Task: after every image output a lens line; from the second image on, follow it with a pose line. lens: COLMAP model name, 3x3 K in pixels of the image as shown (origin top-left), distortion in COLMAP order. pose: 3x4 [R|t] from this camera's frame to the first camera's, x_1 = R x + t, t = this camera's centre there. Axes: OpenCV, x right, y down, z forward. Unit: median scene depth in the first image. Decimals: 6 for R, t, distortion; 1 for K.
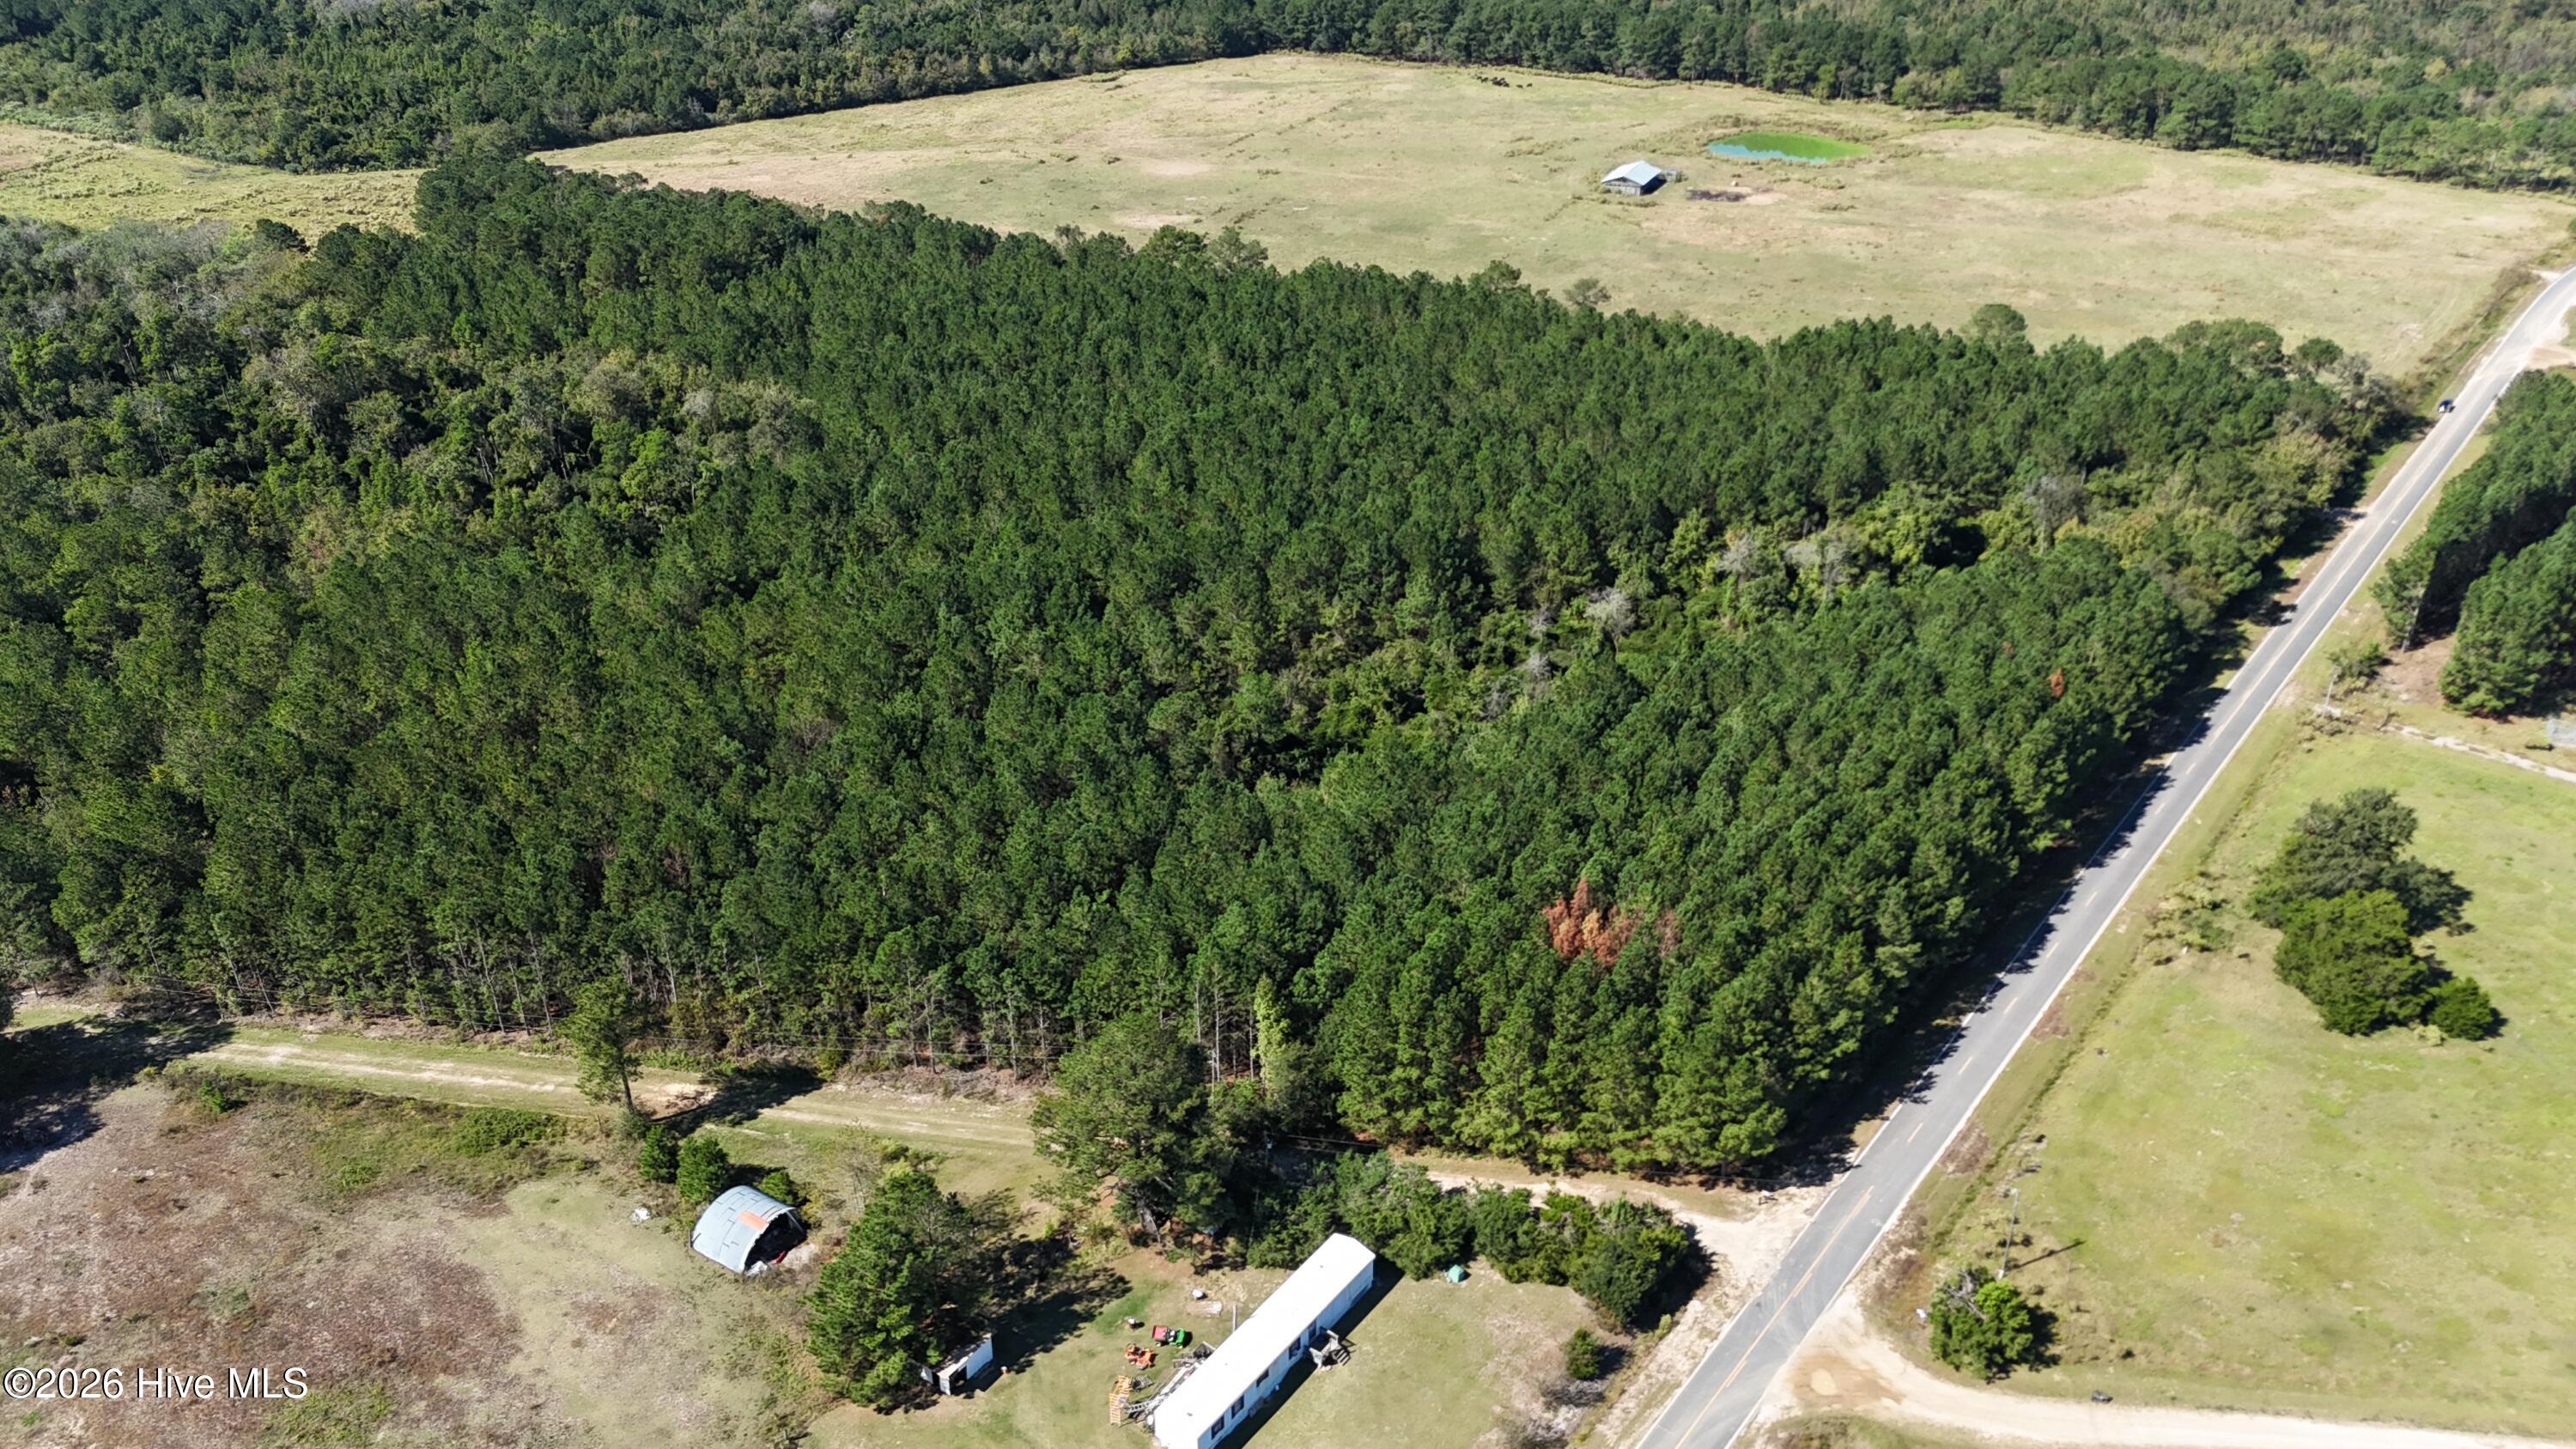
lens RADIAL K [[1885.6, 0, 1302.5], [0, 1885.6, 732.4], [0, 0, 1]] dist [0.072479, -0.064538]
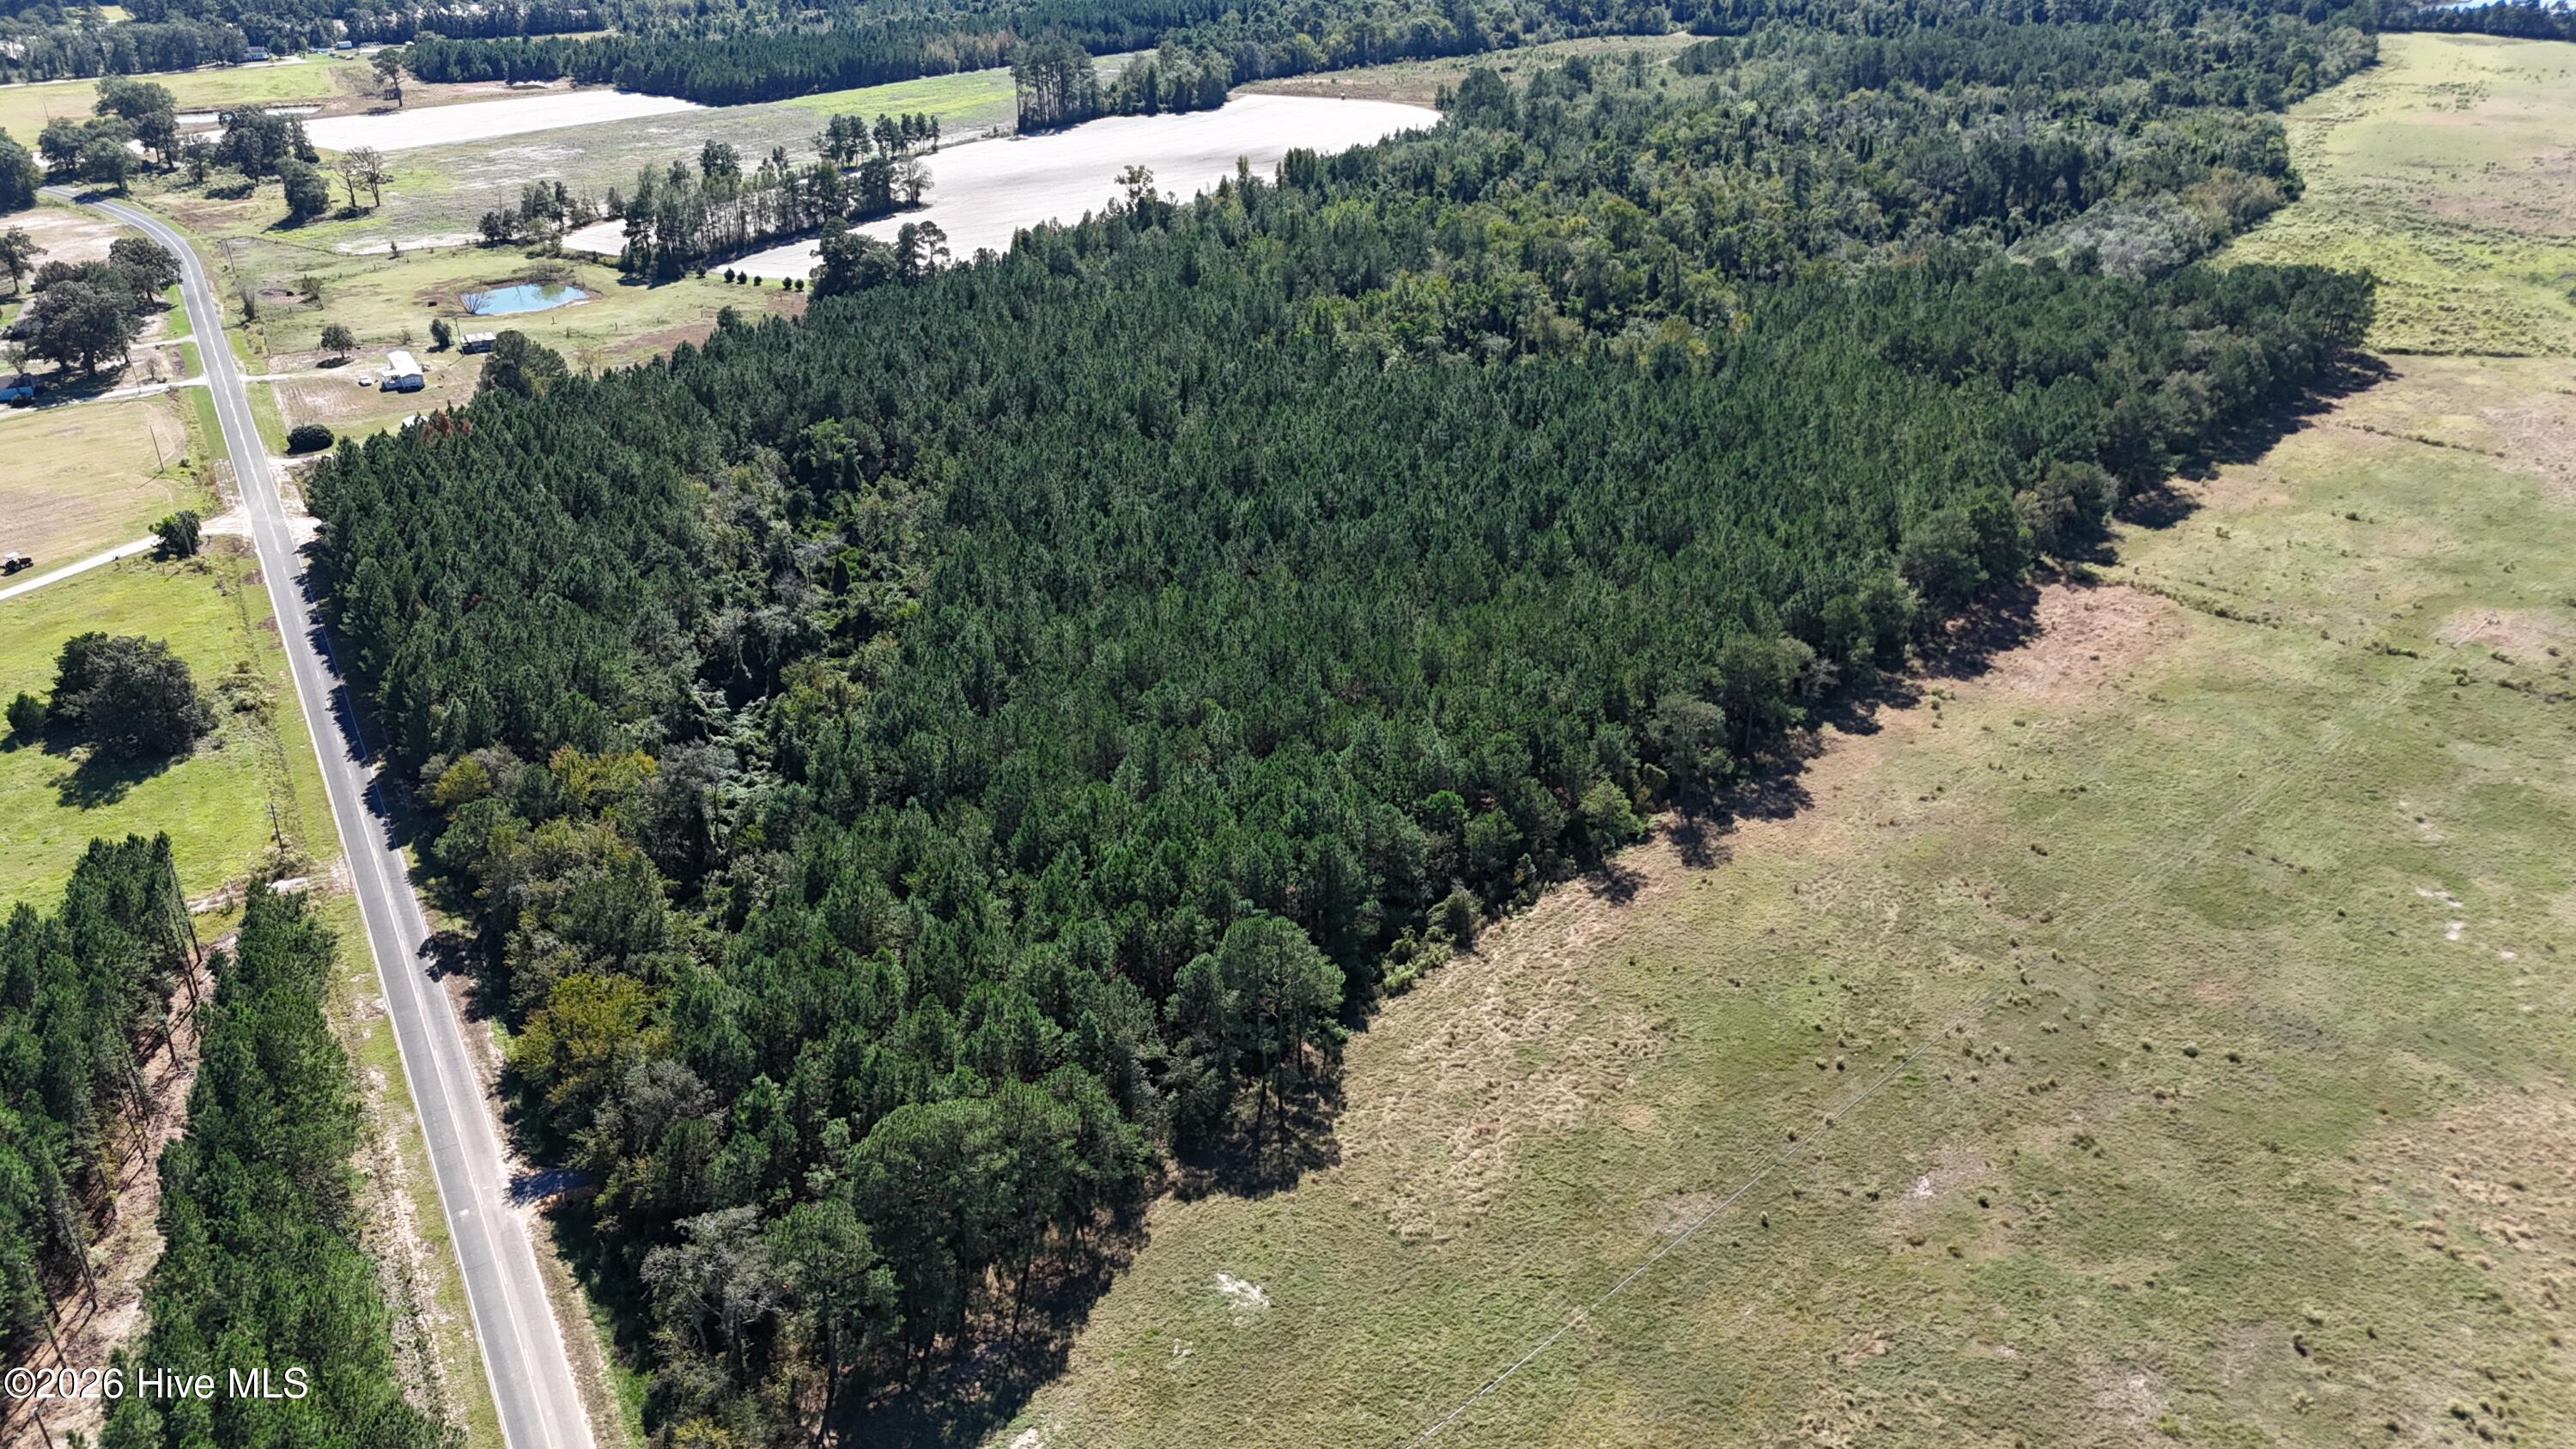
lens RADIAL K [[1885.6, 0, 1299.7], [0, 1885.6, 732.7], [0, 0, 1]] dist [0.072479, -0.064538]
pose [[-0.363493, 0.421428, -0.830826, 0.810718], [-0.445824, 0.704384, 0.552344, -0.581646], [0.817994, 0.571175, -0.068156, 1.054021]]
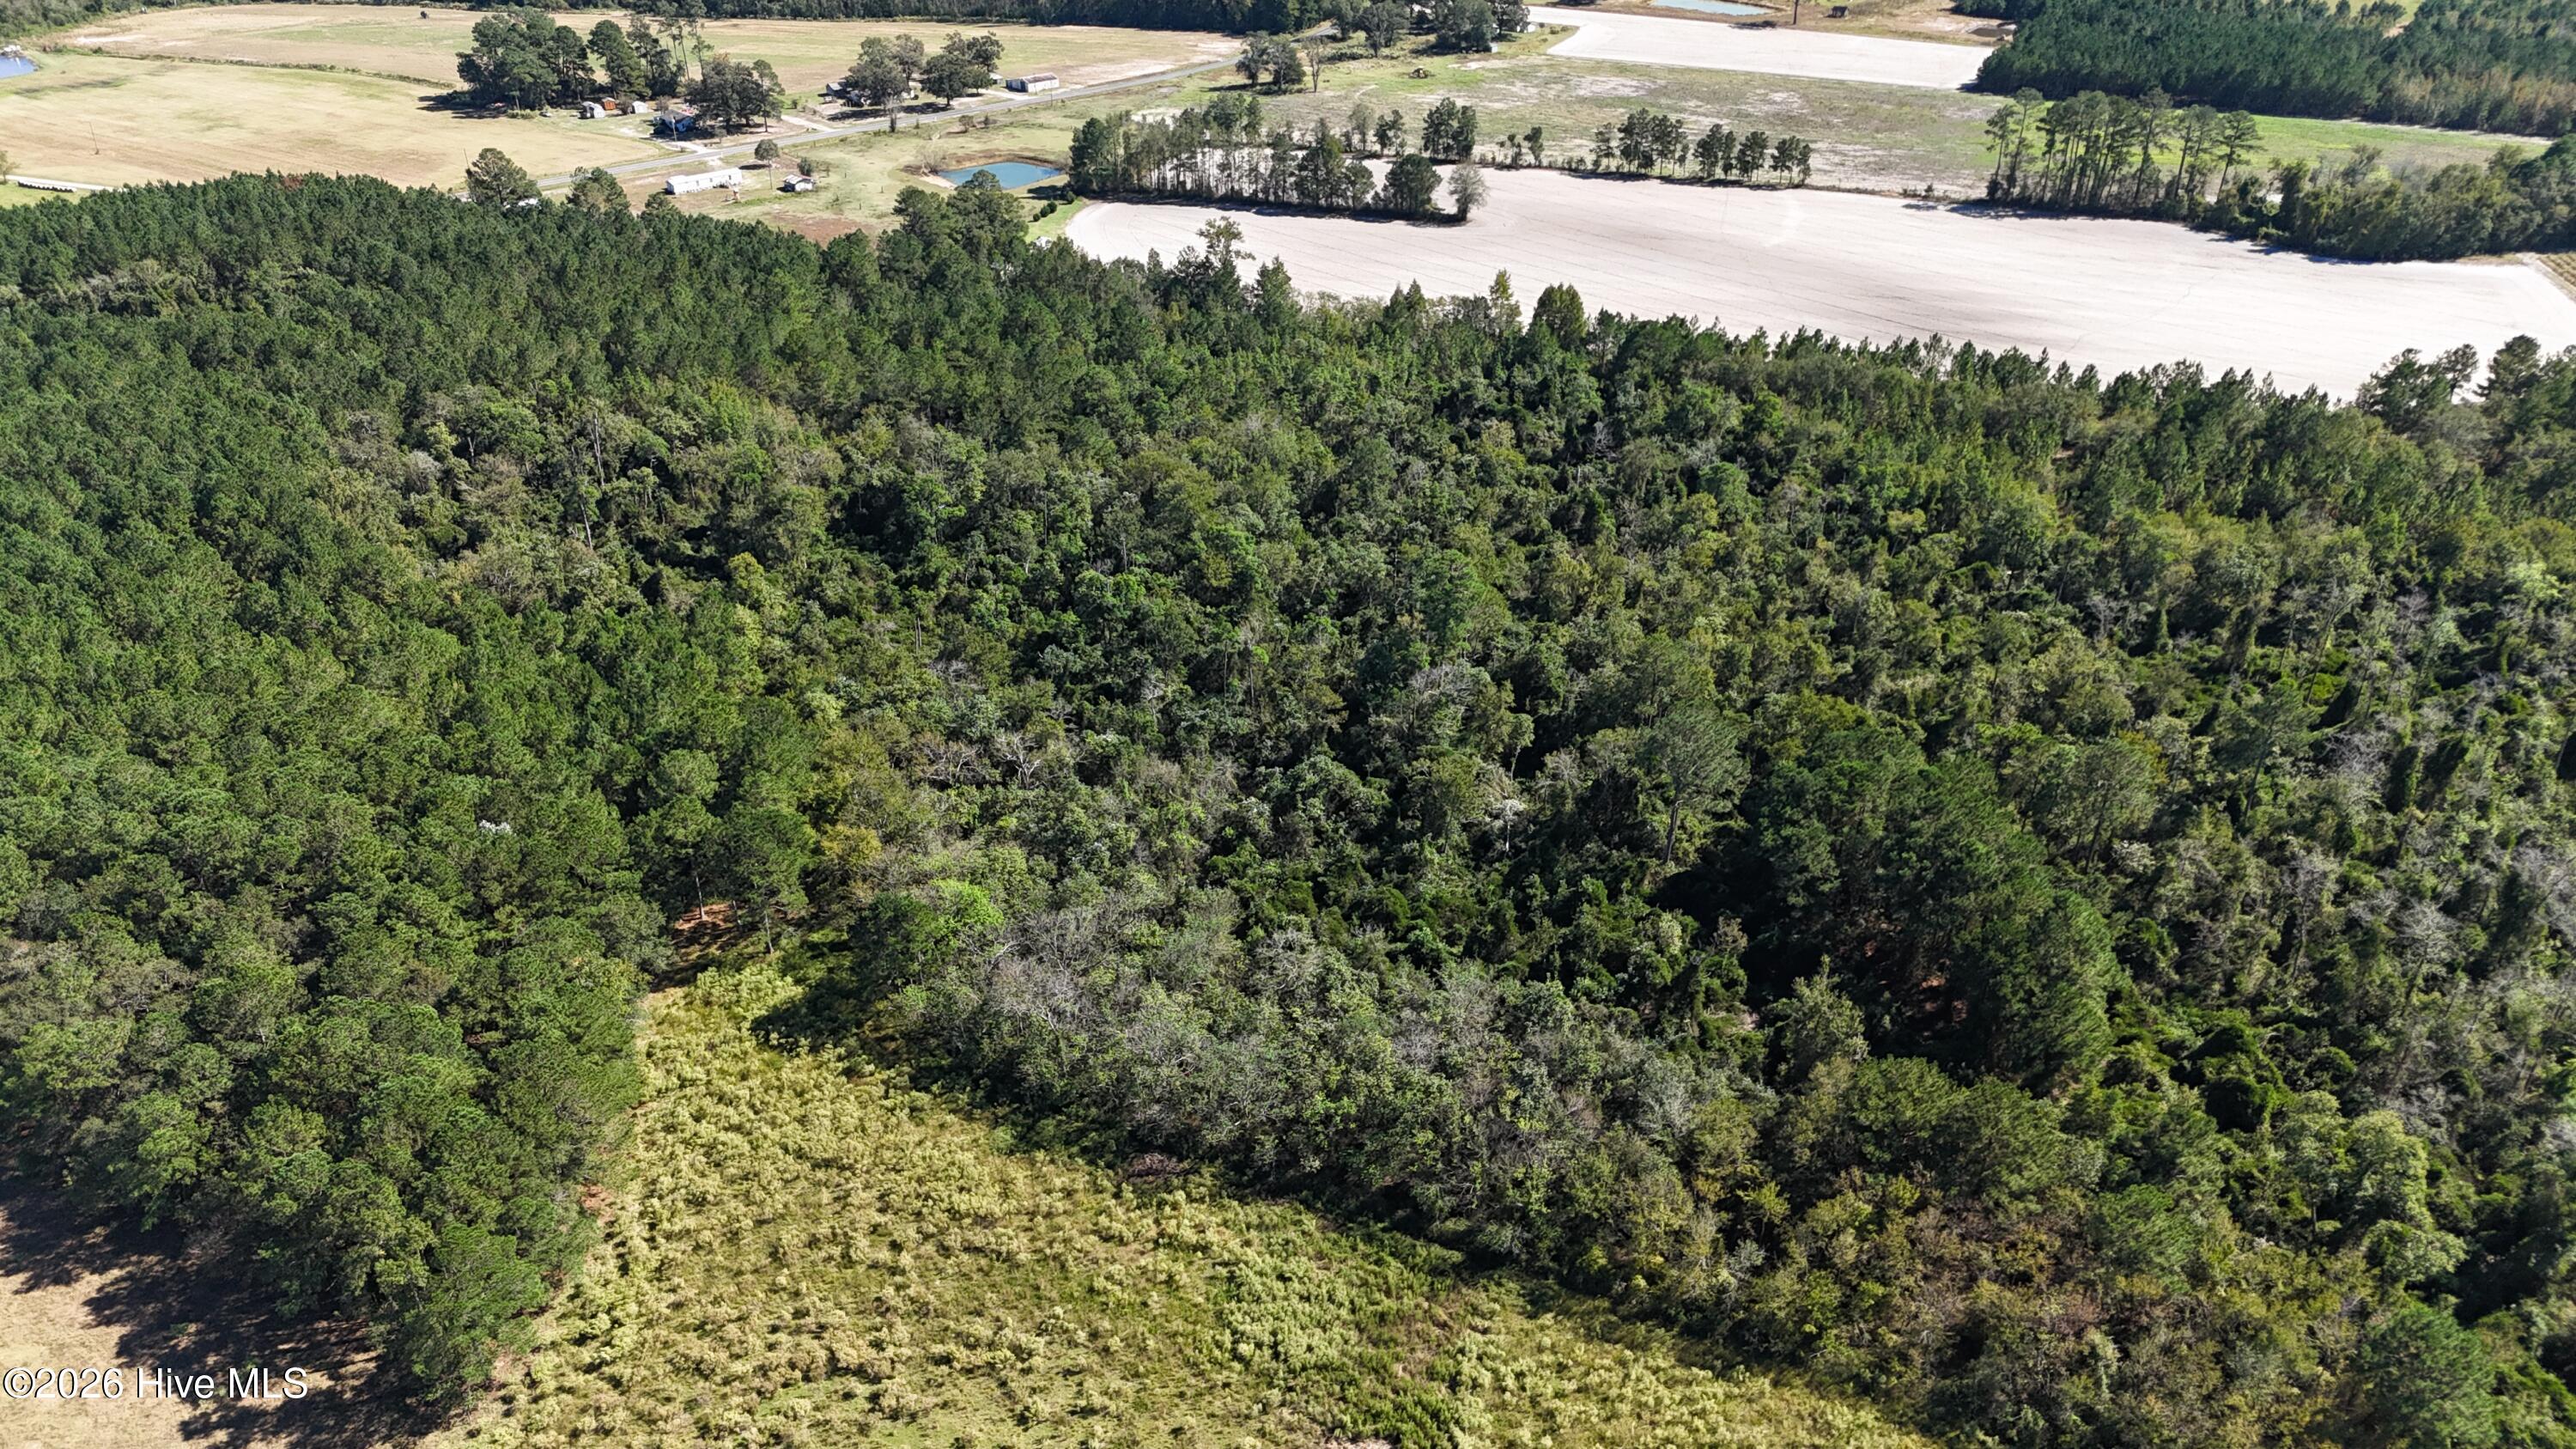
lens RADIAL K [[1885.6, 0, 1300.2], [0, 1885.6, 721.6], [0, 0, 1]] dist [0.072479, -0.064538]
pose [[-0.987146, -0.073177, 0.142087, -0.864610], [0.083741, 0.520404, 0.849804, -0.857064], [-0.136129, 0.850779, -0.507586, 1.462725]]
